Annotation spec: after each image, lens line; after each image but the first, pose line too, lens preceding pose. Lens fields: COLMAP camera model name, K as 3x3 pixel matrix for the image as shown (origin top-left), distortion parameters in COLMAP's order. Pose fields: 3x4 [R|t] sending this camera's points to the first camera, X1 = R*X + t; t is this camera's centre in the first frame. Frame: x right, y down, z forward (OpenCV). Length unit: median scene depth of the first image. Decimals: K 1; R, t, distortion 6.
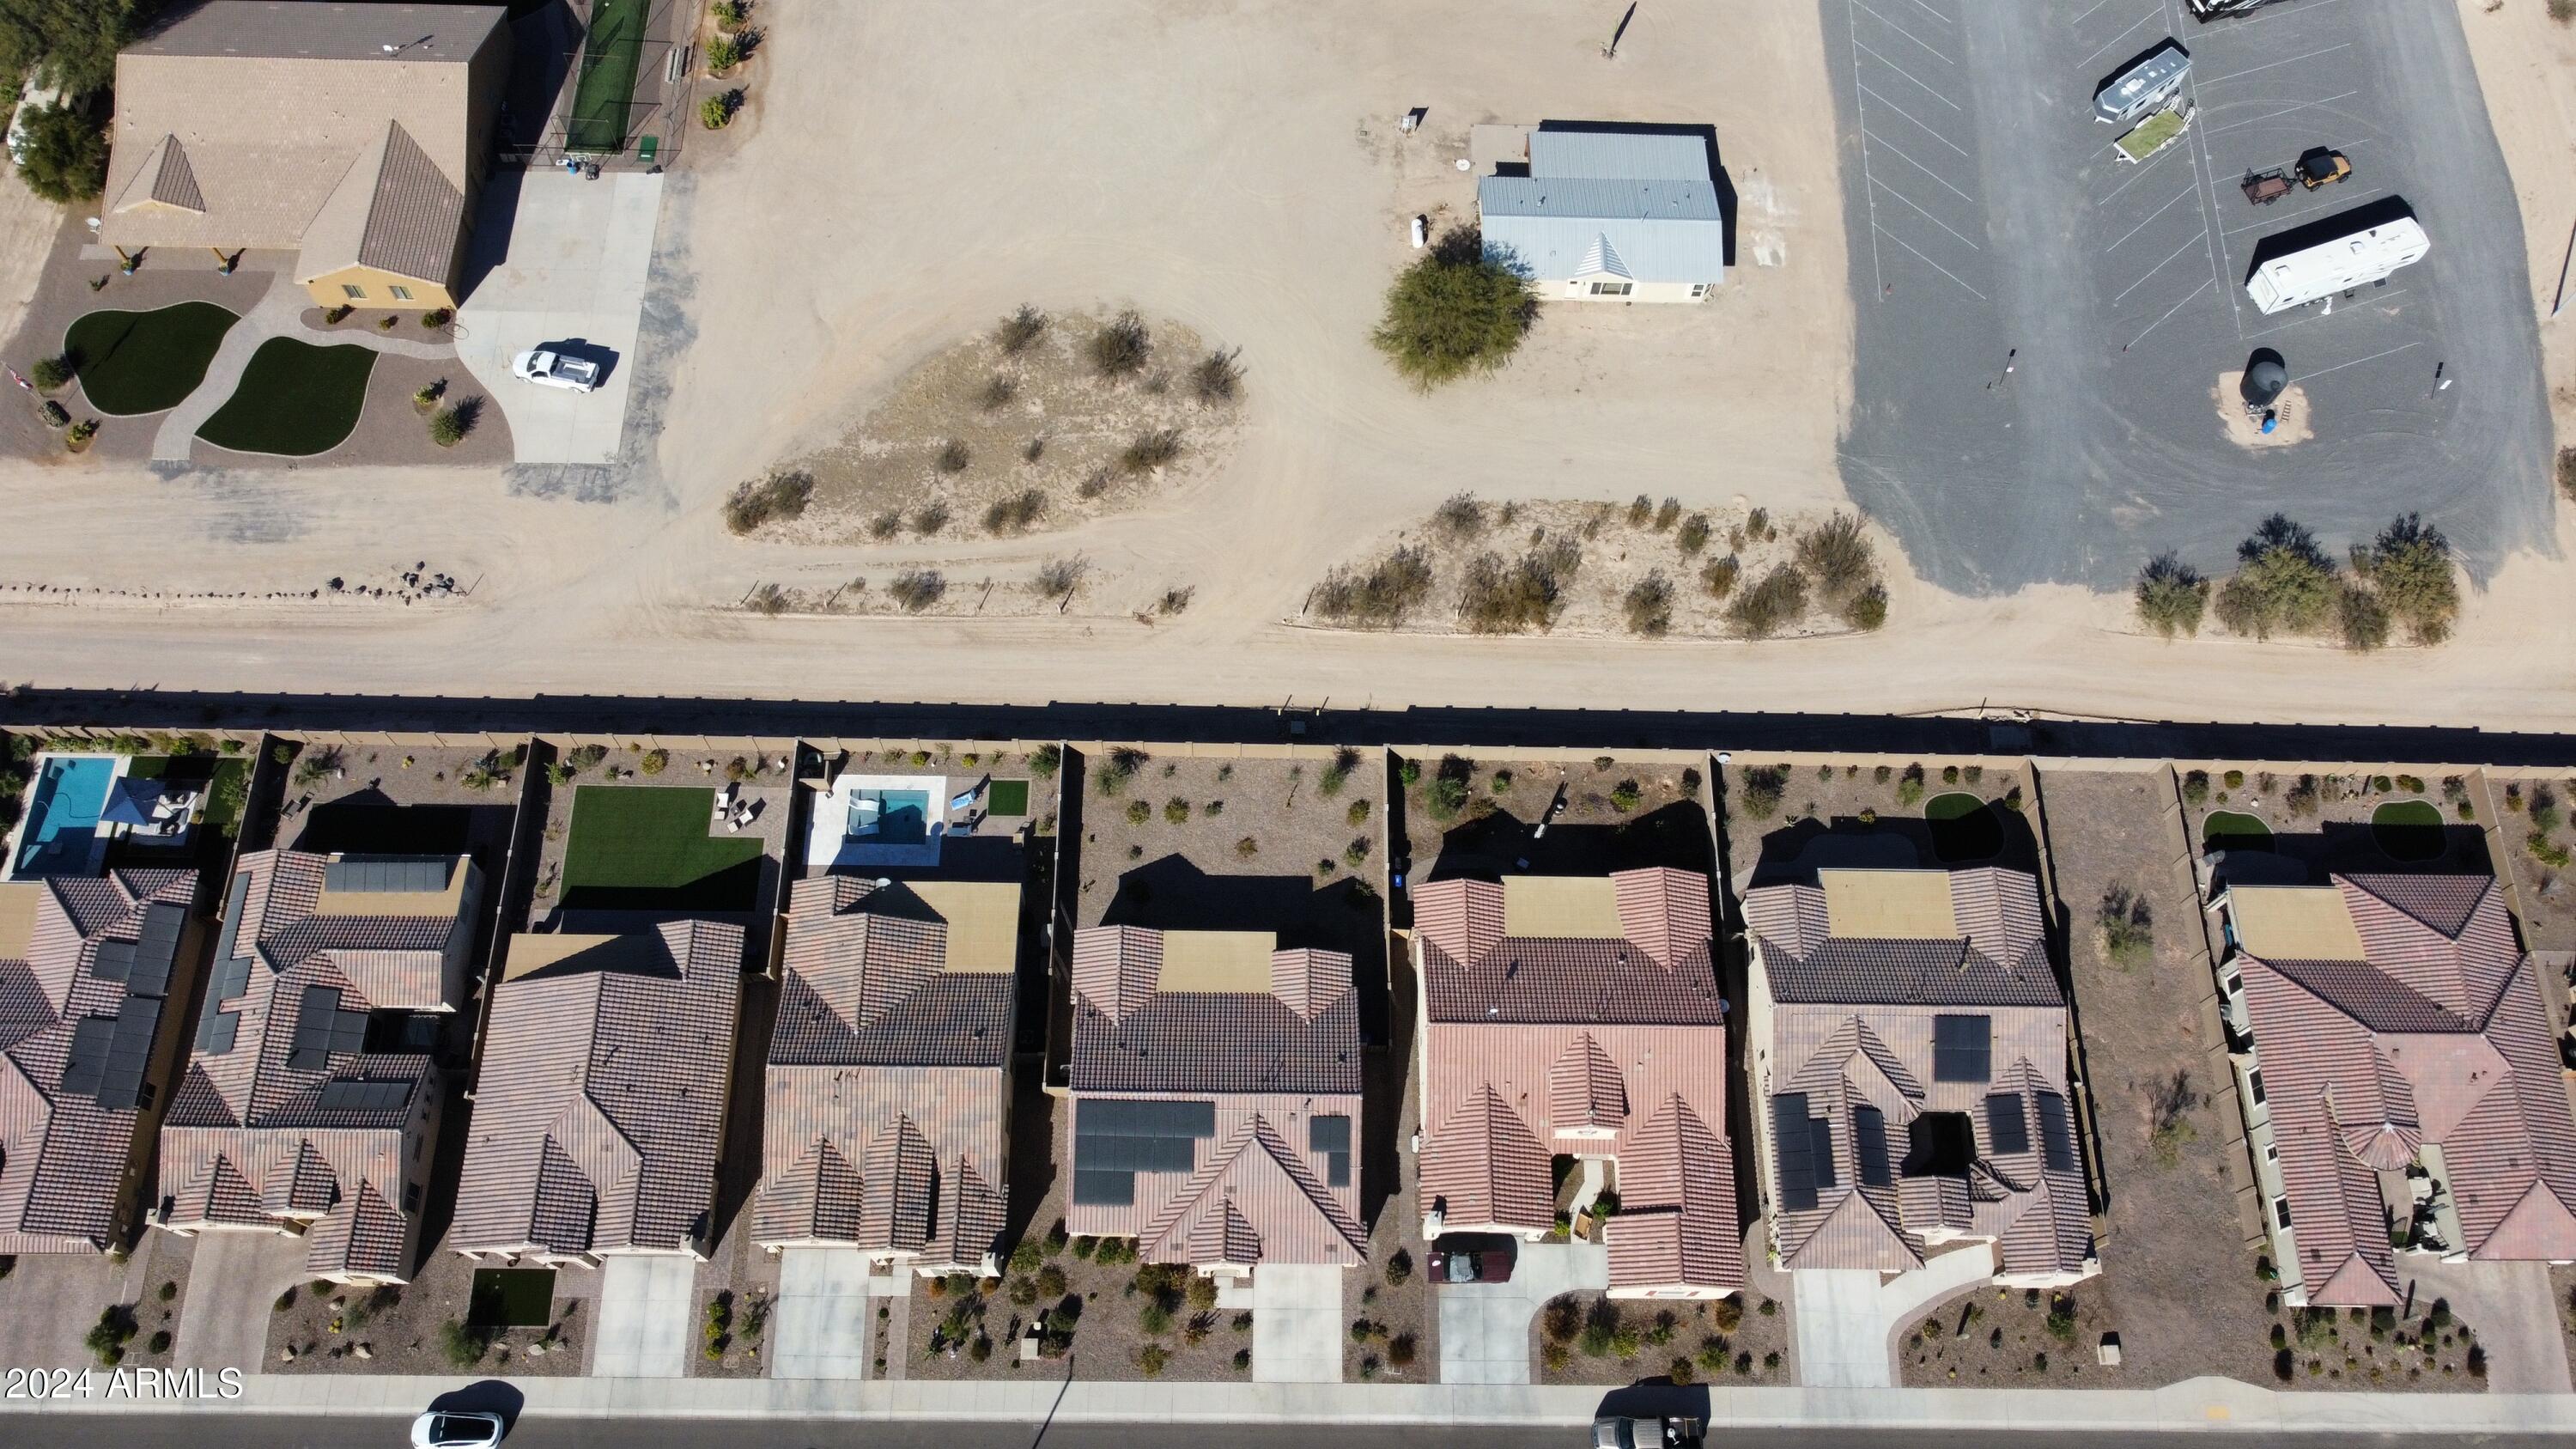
lens RADIAL K [[1962.9, 0, 1302.2], [0, 1962.9, 726.4], [0, 0, 1]] dist [-0.004795, -0.001902]
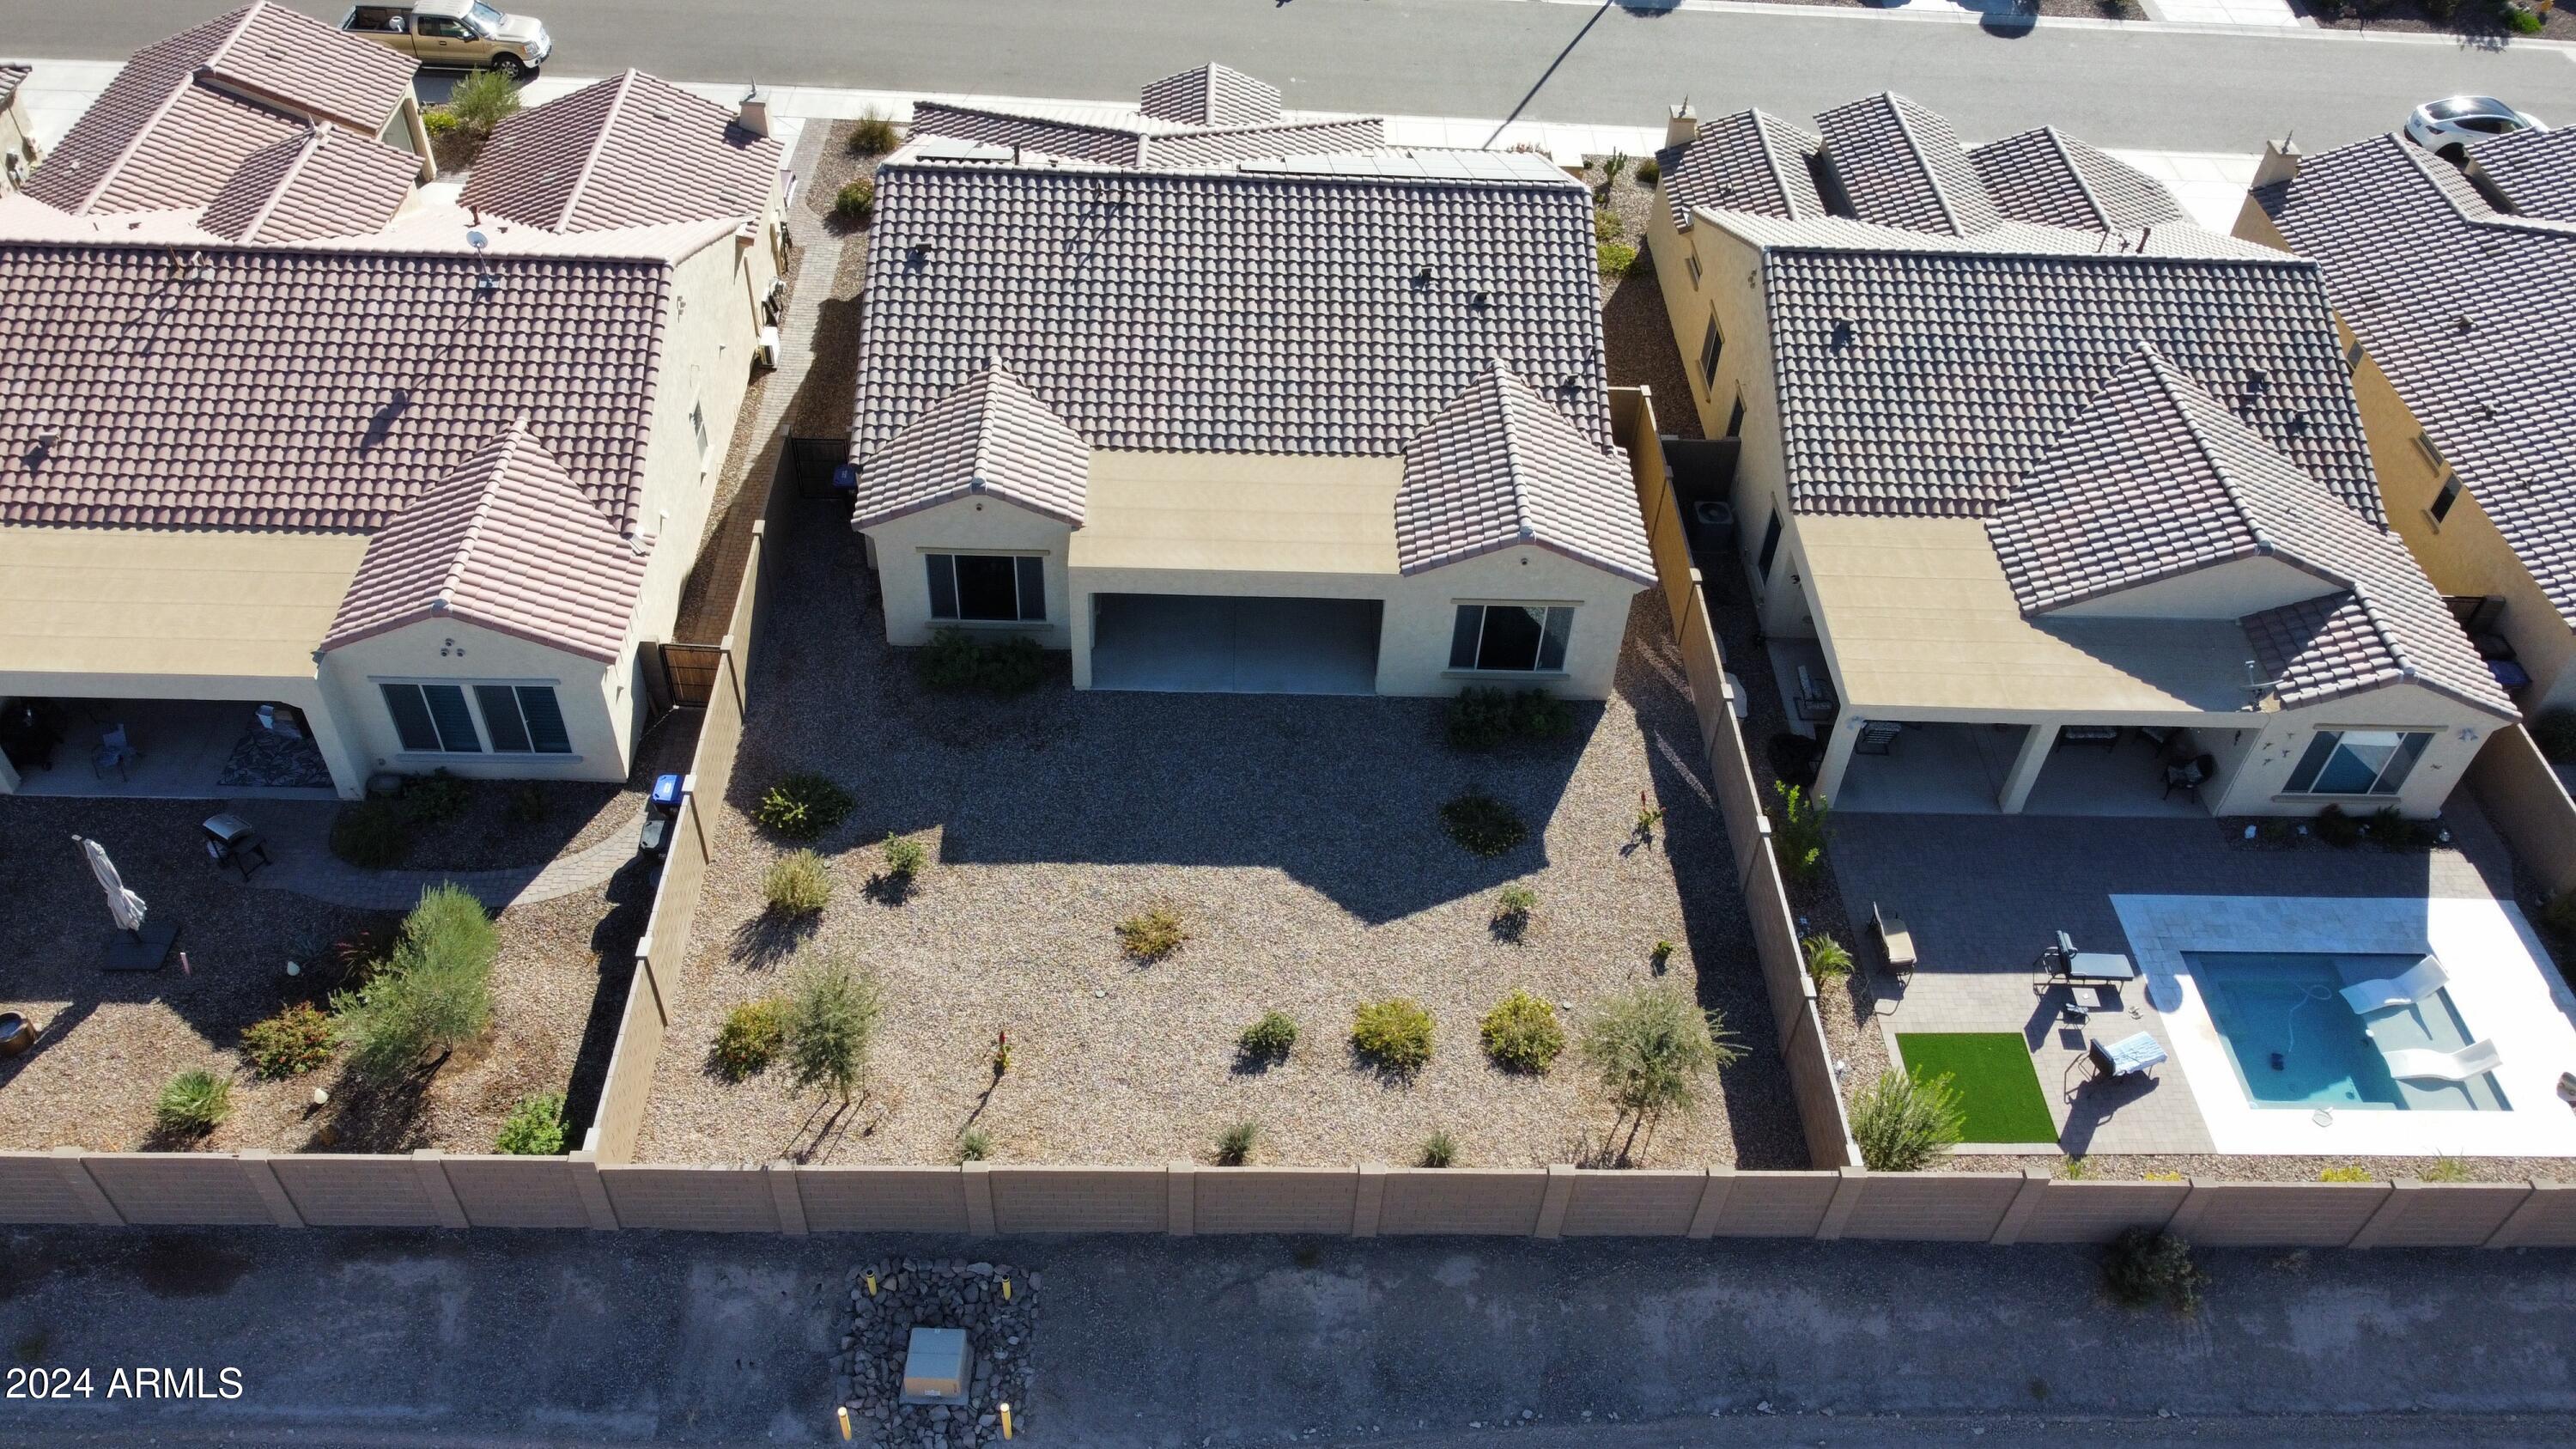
lens RADIAL K [[1957.1, 0, 1298.1], [0, 1957.1, 725.8], [0, 0, 1]] dist [-0.004912, -0.000268]
pose [[-0.996704, -0.034664, -0.073346, -0.030489], [-0.057286, -0.339442, 0.938881, -0.233961], [-0.057442, 0.939988, 0.336337, 0.954576]]
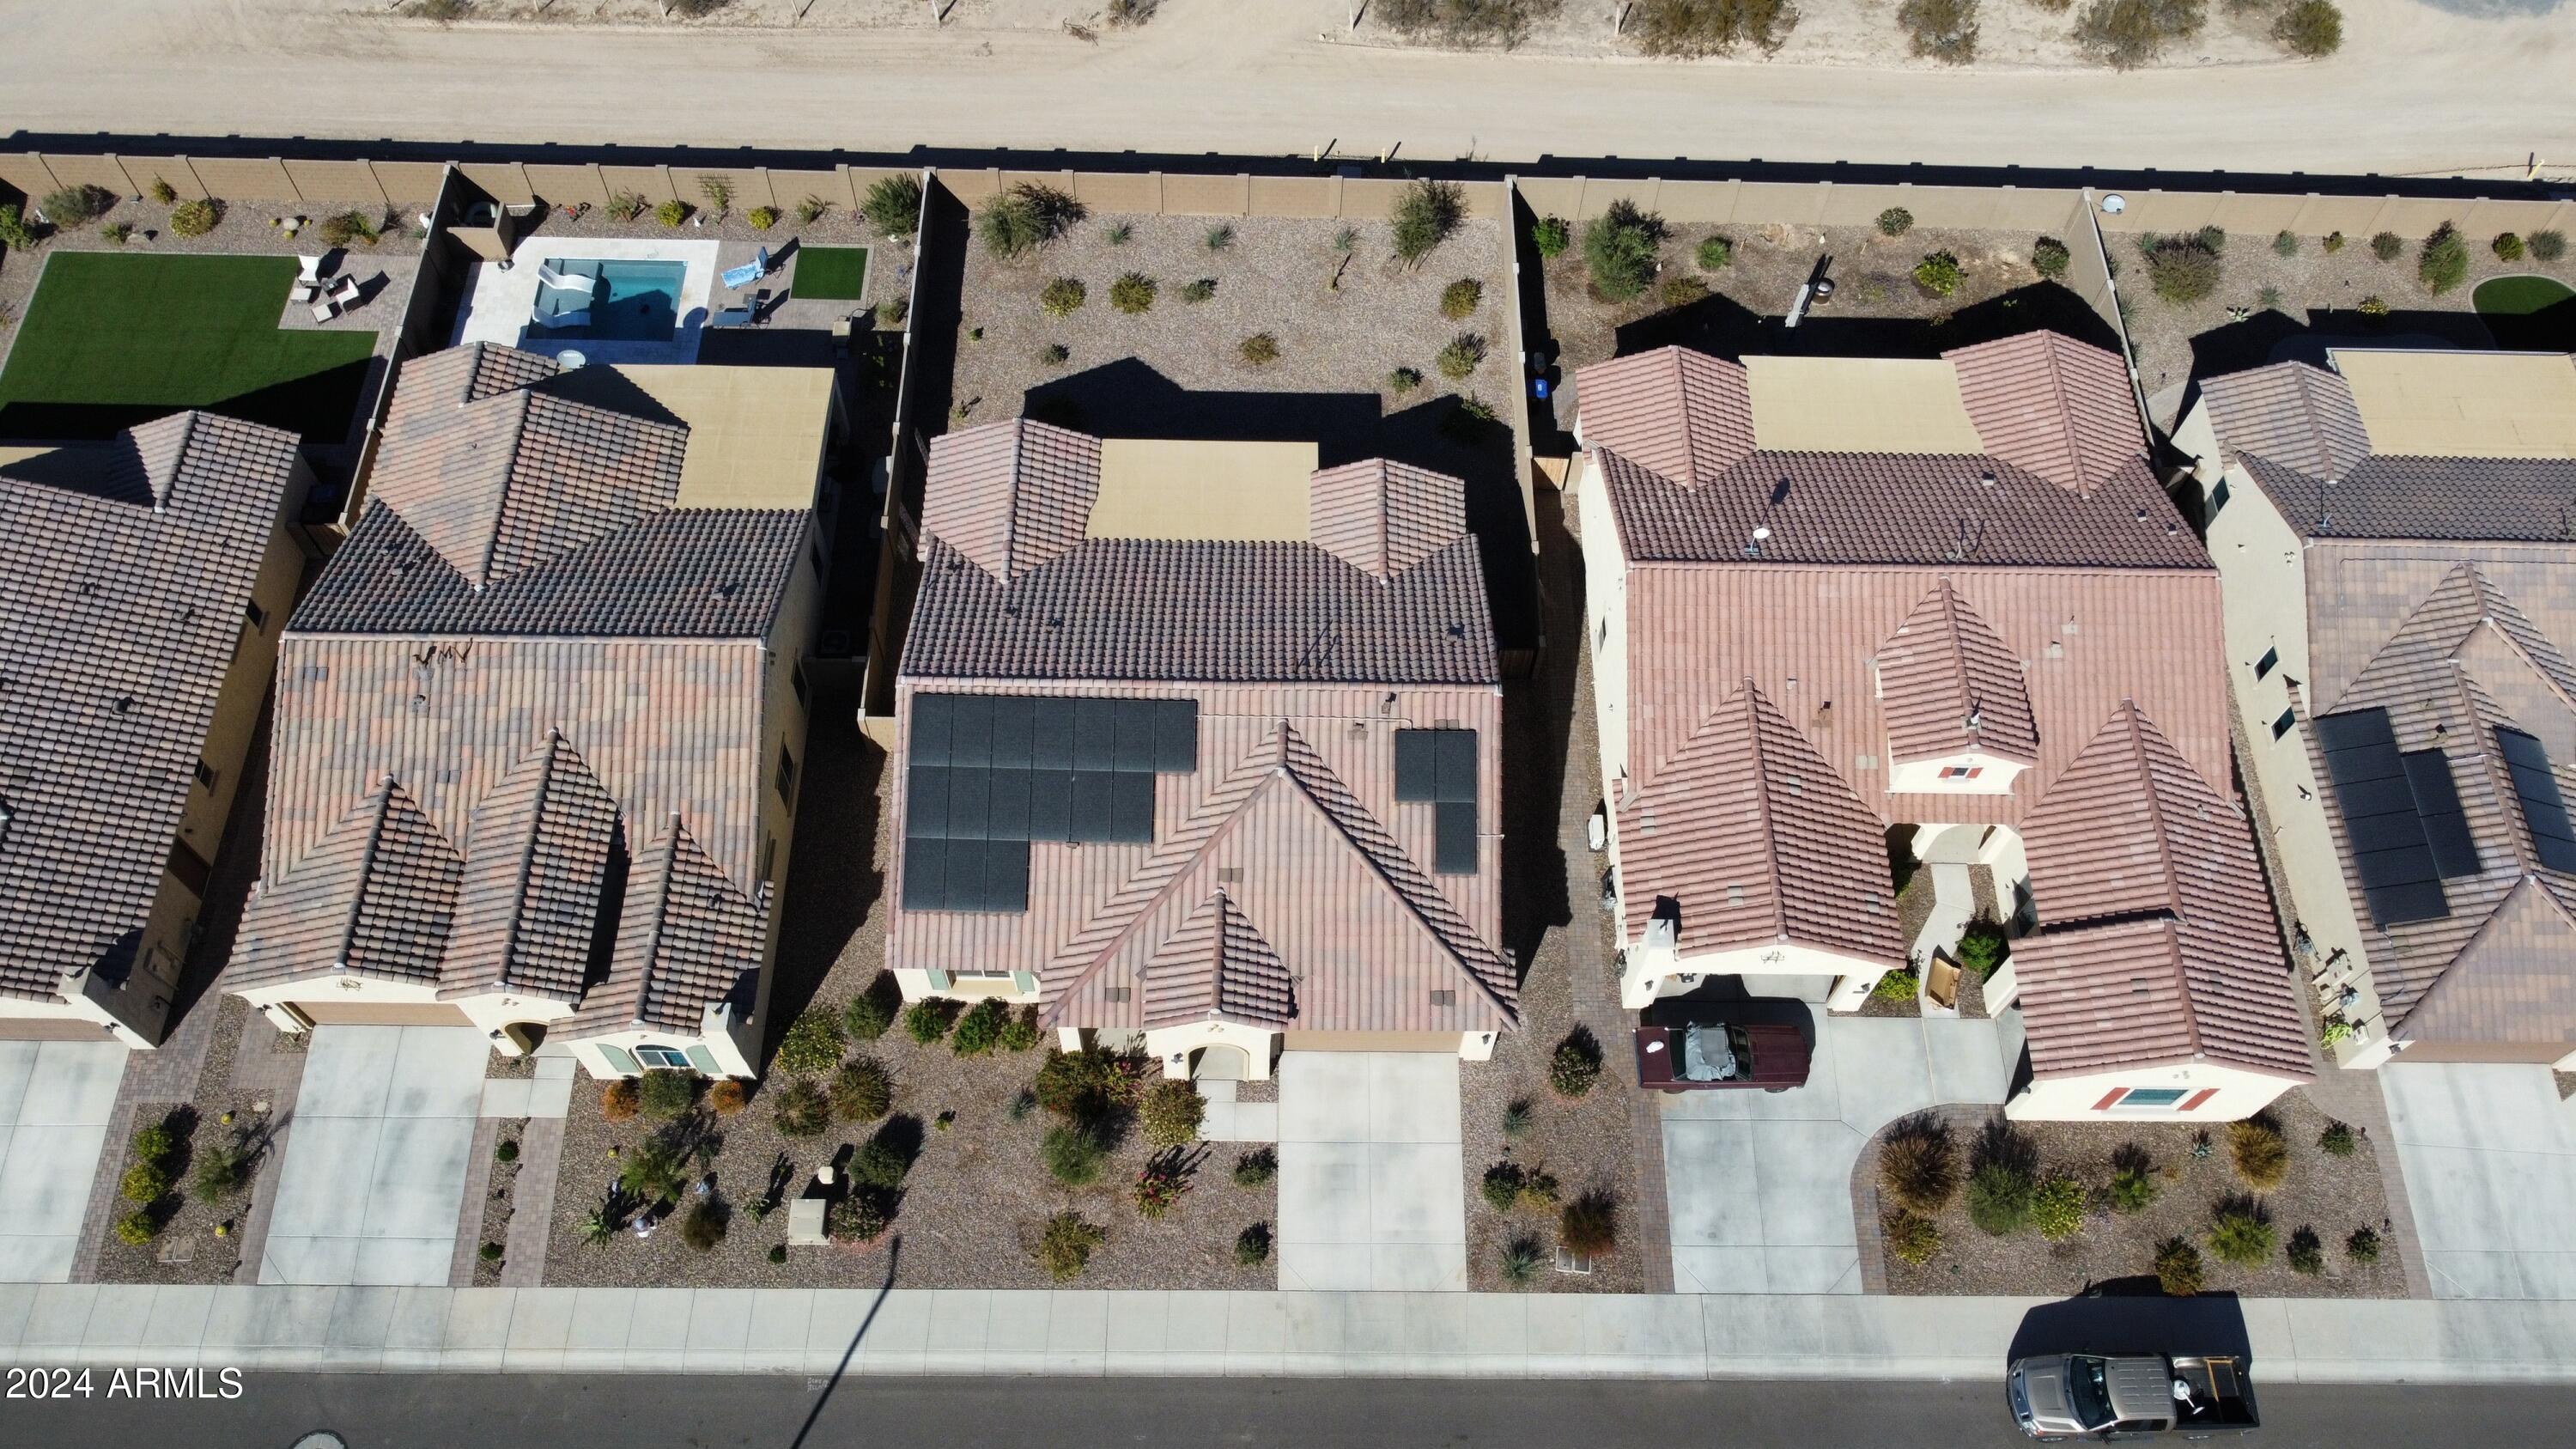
lens RADIAL K [[1962.9, 0, 1302.2], [0, 1962.9, 726.4], [0, 0, 1]] dist [-0.004795, -0.001902]
pose [[0.999993, -0.003699, 0.000662, -0.018890], [0.003742, 0.996288, -0.085999, 0.235844], [-0.000342, 0.086001, 0.996295, 0.509593]]
